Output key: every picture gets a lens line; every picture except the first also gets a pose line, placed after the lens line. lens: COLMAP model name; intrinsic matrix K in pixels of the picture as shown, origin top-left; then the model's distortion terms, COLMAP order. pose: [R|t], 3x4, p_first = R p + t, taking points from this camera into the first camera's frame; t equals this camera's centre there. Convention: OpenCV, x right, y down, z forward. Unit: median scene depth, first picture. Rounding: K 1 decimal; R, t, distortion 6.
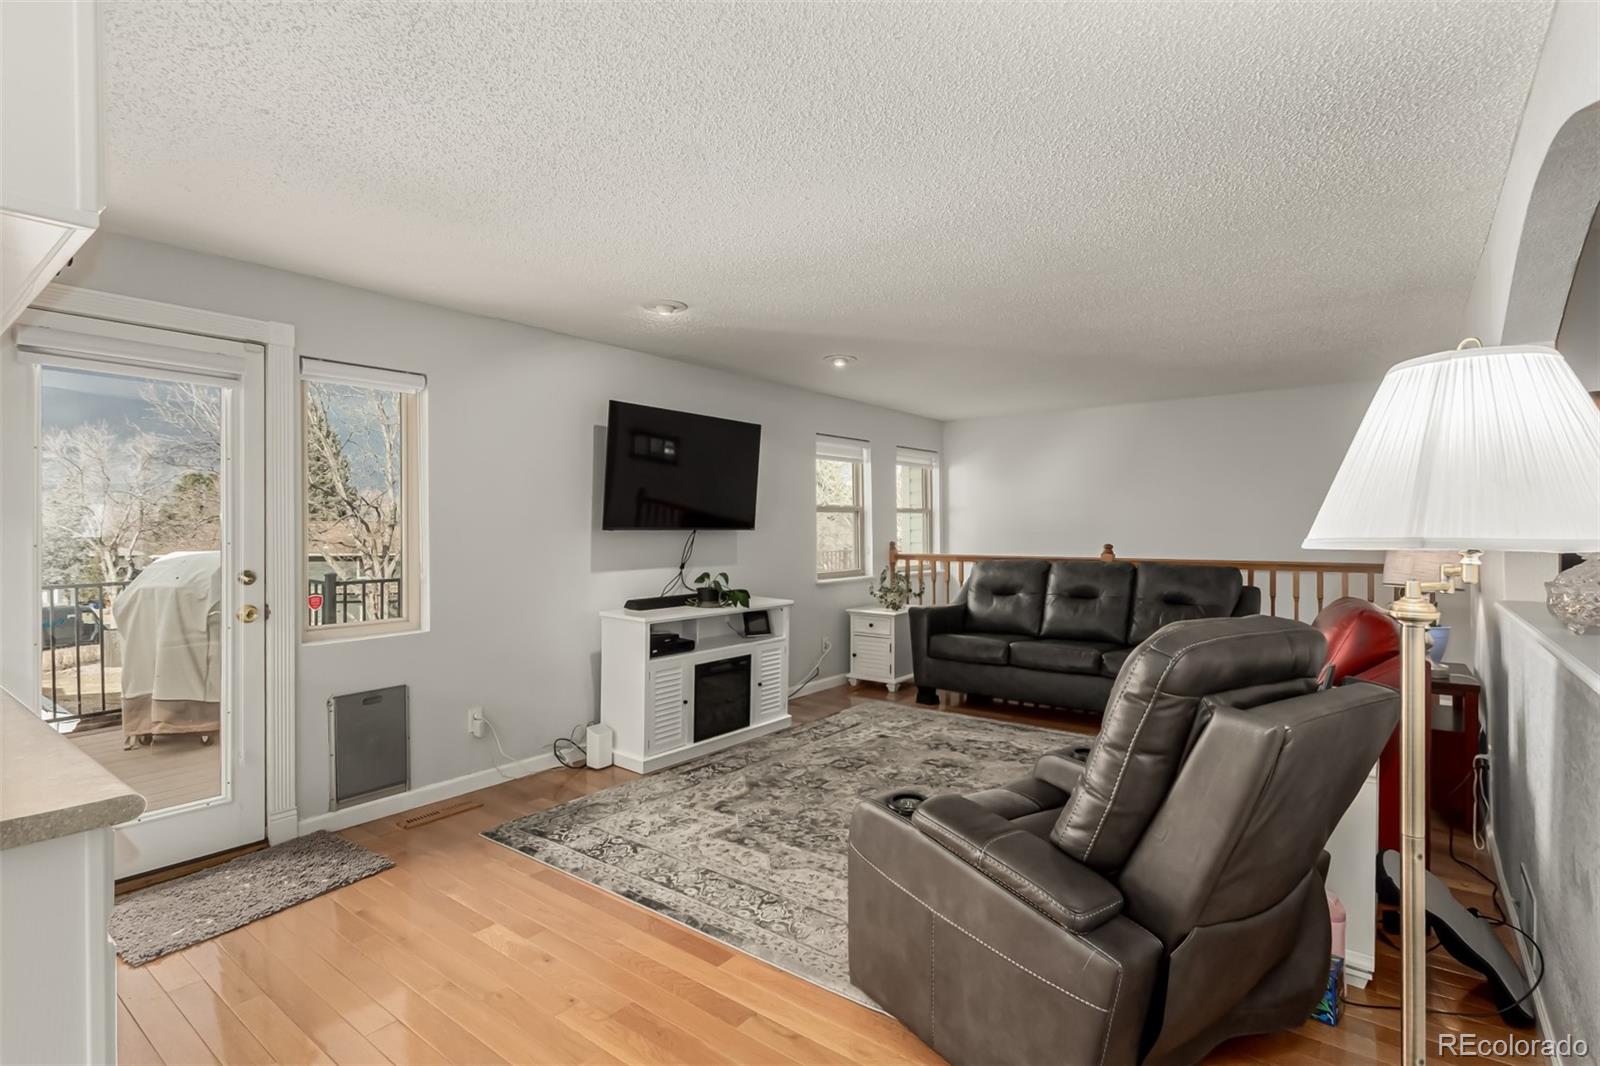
lens RADIAL K [[775.7, 0, 787.1], [0, 775.7, 527.8], [0, 0, 1]] dist [0.001134, -0.001583]
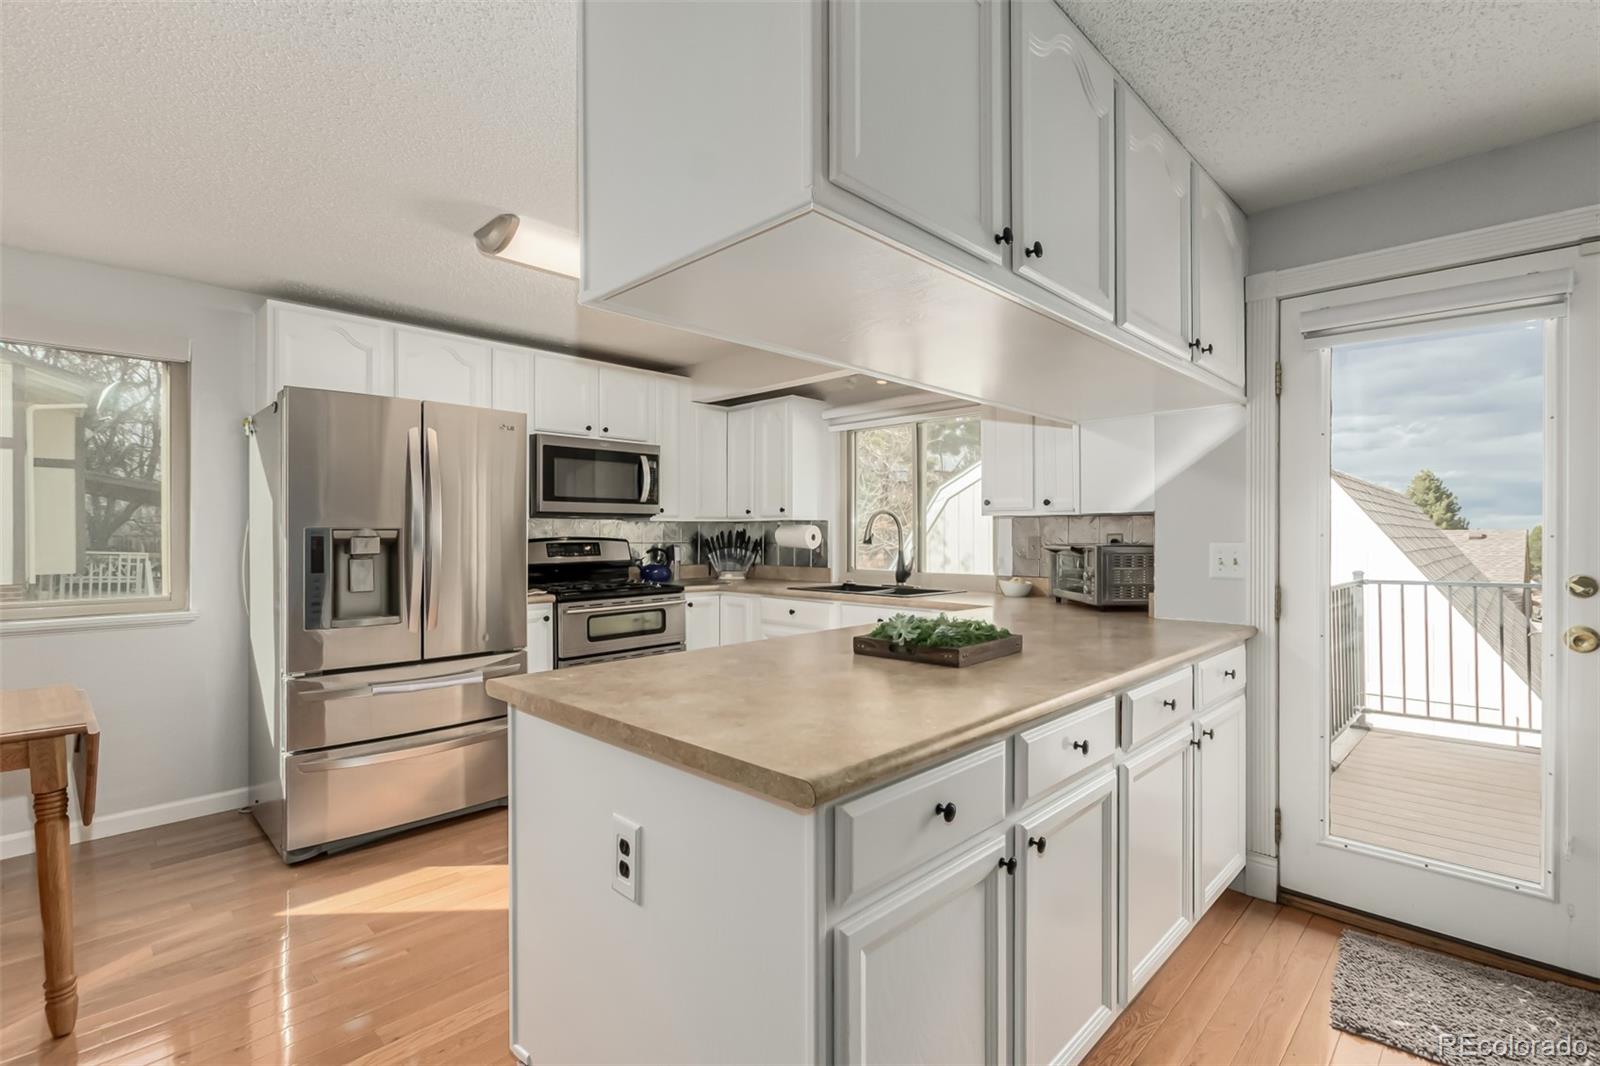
lens RADIAL K [[741.5, 0, 807.4], [0, 741.5, 529.1], [0, 0, 1]] dist [0.002805, -0.002556]
pose [[-0.104184, 0.003432, -0.994552, 0.019152], [0.004418, 0.999986, 0.002988, 0.005575], [0.994548, -0.004083, -0.104198, 0.267696]]
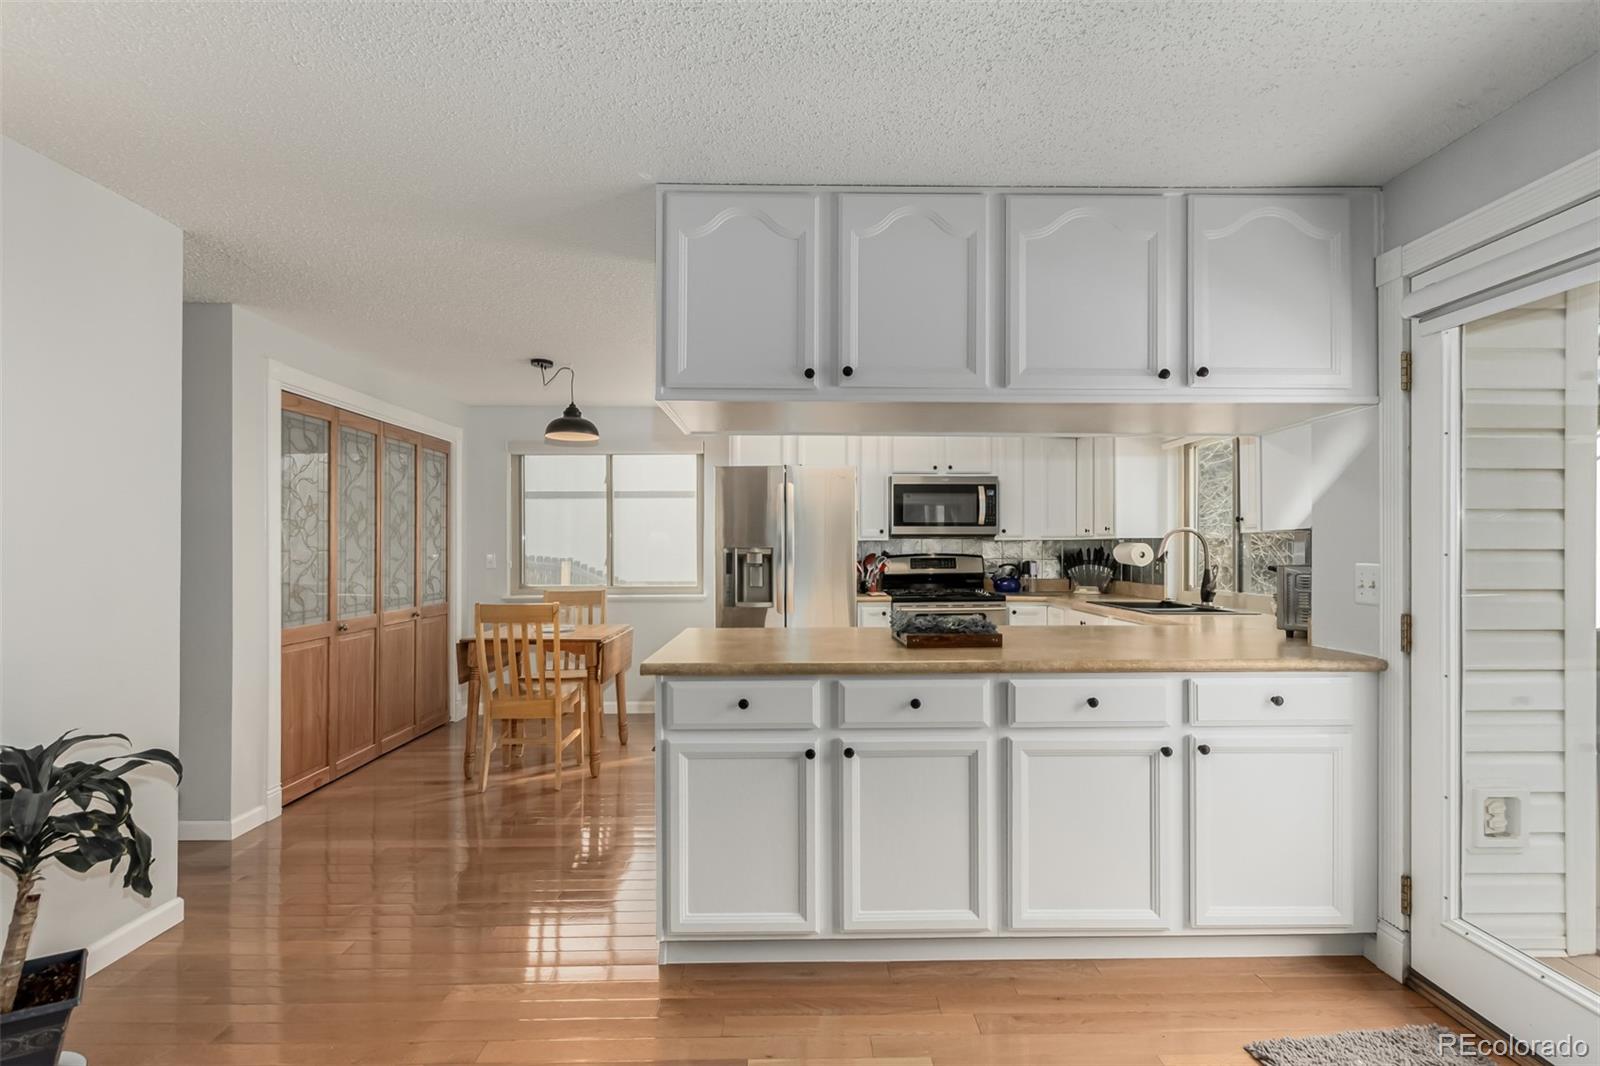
lens RADIAL K [[741.5, 0, 801.8], [0, 741.5, 542.7], [0, 0, 1]] dist [0.002805, -0.002556]
pose [[-0.778828, 0.002792, -0.627231, 0.028689], [0.008581, 0.999944, -0.006203, 0.005389], [0.627179, -0.010213, -0.778808, 0.695410]]
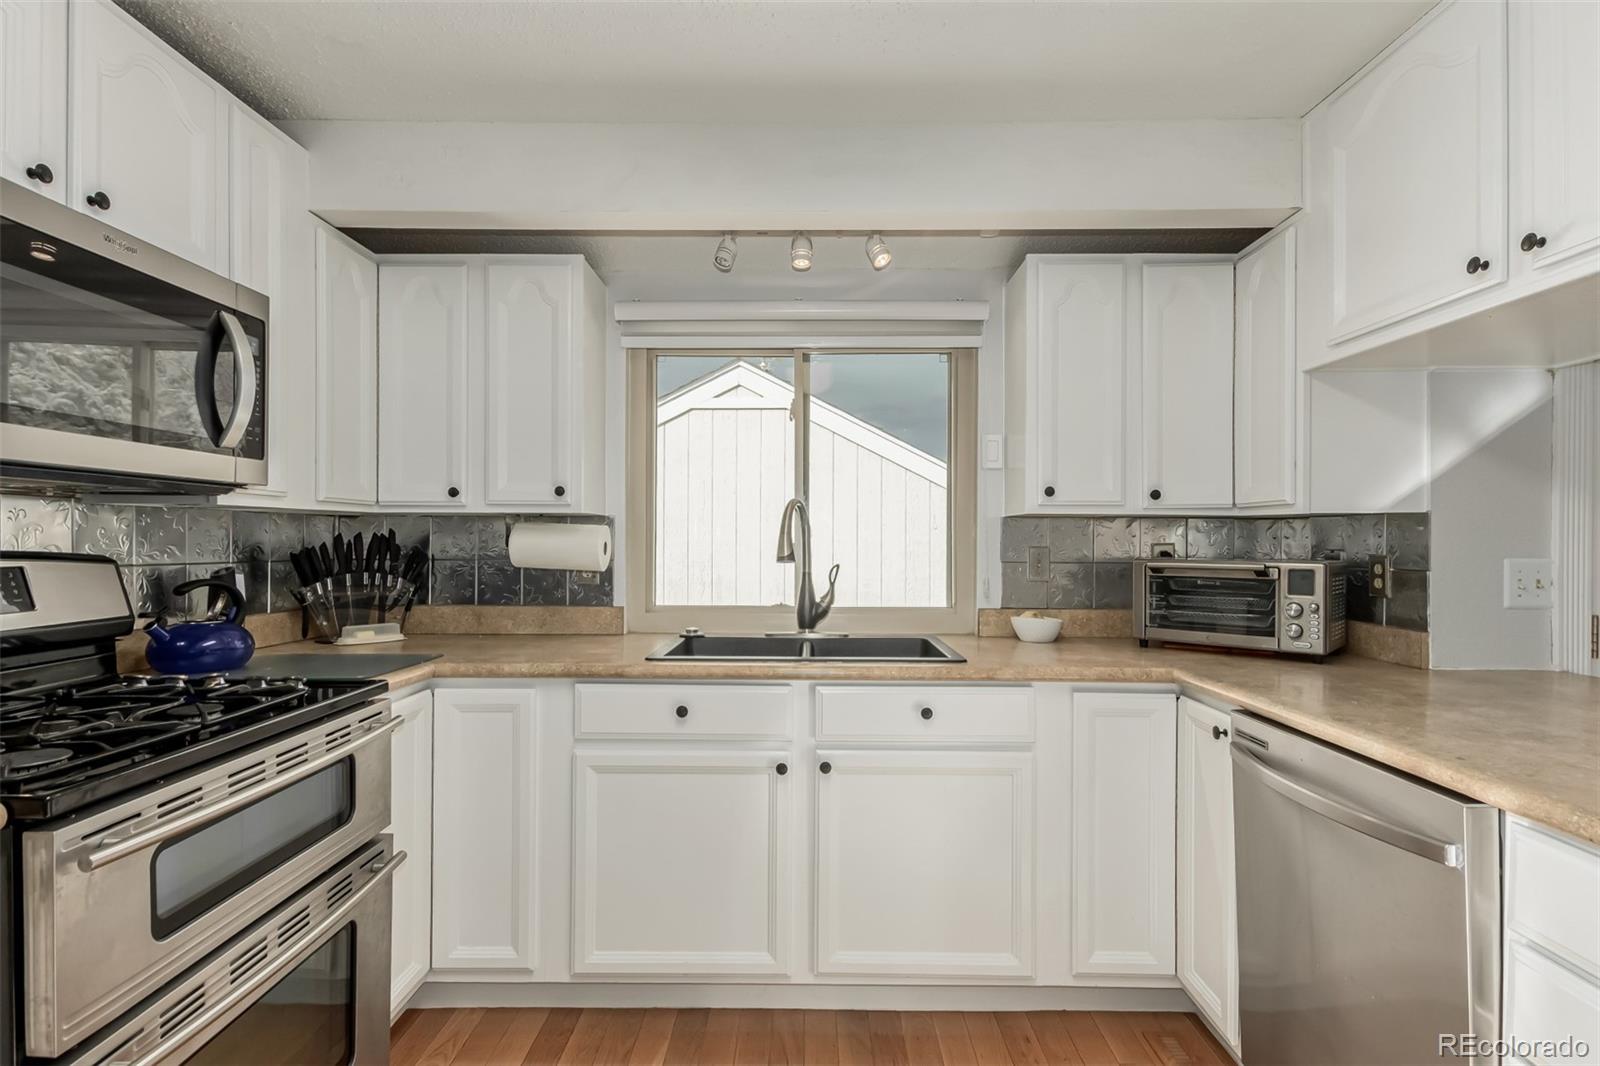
lens RADIAL K [[775.7, 0, 788.7], [0, 775.7, 542.6], [0, 0, 1]] dist [0.001134, -0.001583]
pose [[0.602009, 0.014995, -0.798349, -0.506132], [-0.007618, 0.999886, 0.013036, 0.008181], [0.798453, -0.001766, 0.602054, -0.064722]]
